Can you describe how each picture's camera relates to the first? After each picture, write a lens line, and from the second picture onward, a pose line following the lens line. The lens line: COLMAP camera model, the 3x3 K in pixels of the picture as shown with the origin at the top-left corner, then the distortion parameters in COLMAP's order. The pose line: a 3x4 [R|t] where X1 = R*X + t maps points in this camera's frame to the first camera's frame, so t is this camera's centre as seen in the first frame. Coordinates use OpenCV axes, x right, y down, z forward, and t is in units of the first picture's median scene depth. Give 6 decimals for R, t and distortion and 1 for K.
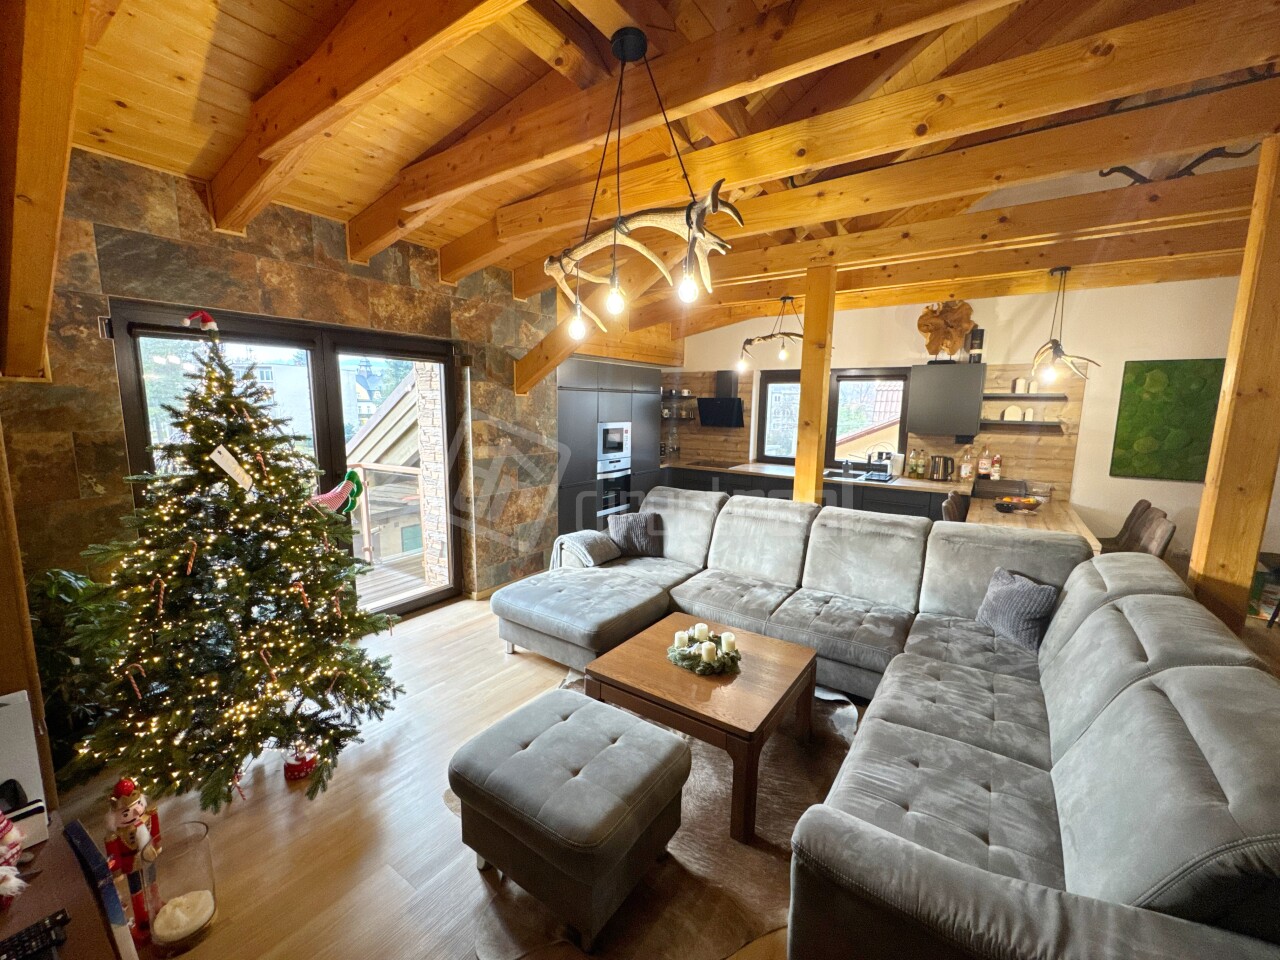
lens RADIAL K [[516.6, 0, 639.3], [0, 516.6, 480.1], [0, 0, 1]] dist [-0.002305, -0.000031]
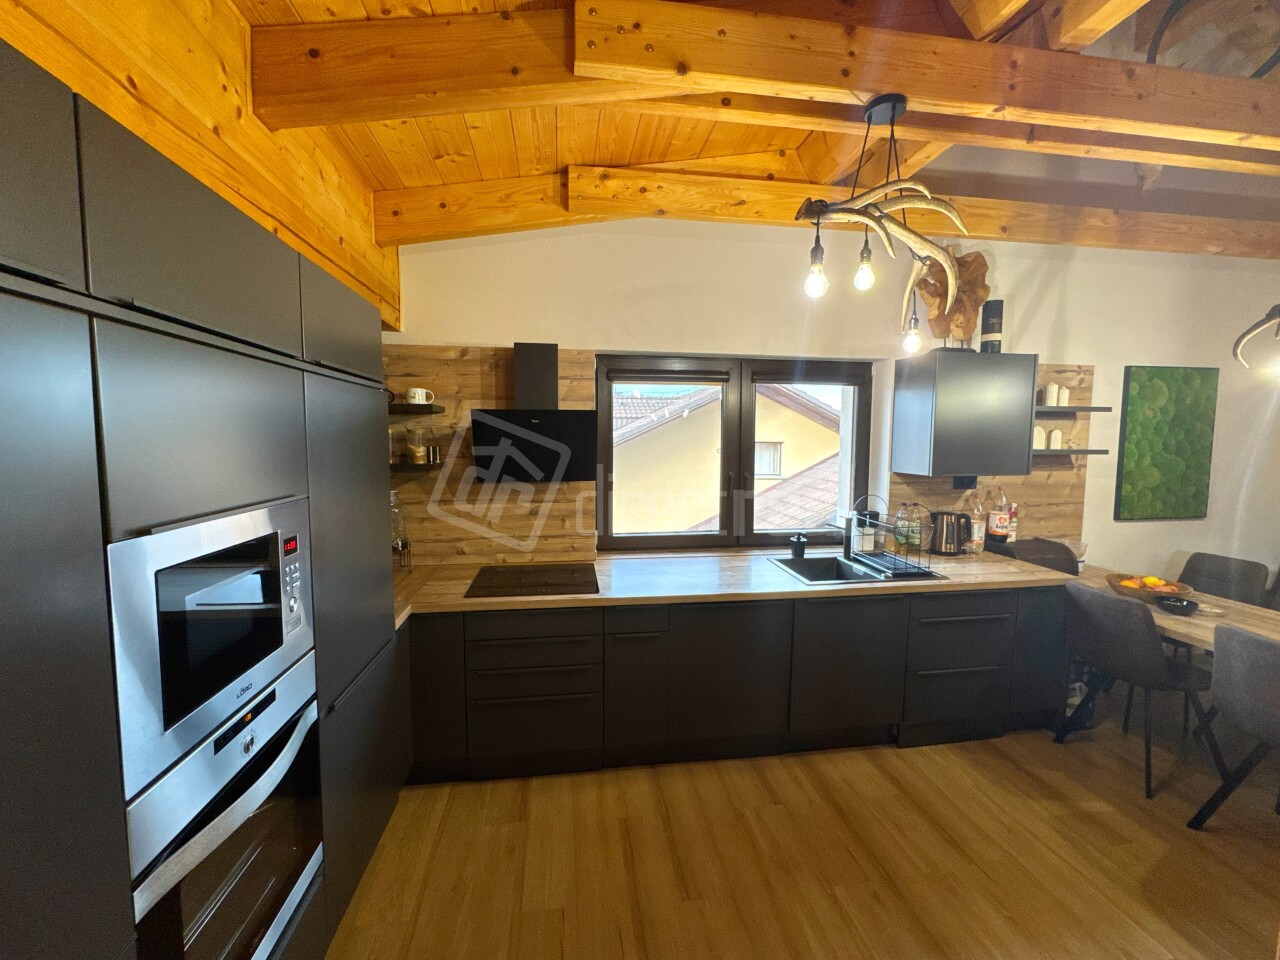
lens RADIAL K [[516.6, 0, 639.4], [0, 516.6, 480.6], [0, 0, 1]] dist [-0.002305, -0.000031]
pose [[0.732012, -0.067635, 0.677926, -0.108088], [0.106426, 0.994196, -0.015729, -0.175321], [-0.672928, 0.083663, 0.734962, 1.273741]]
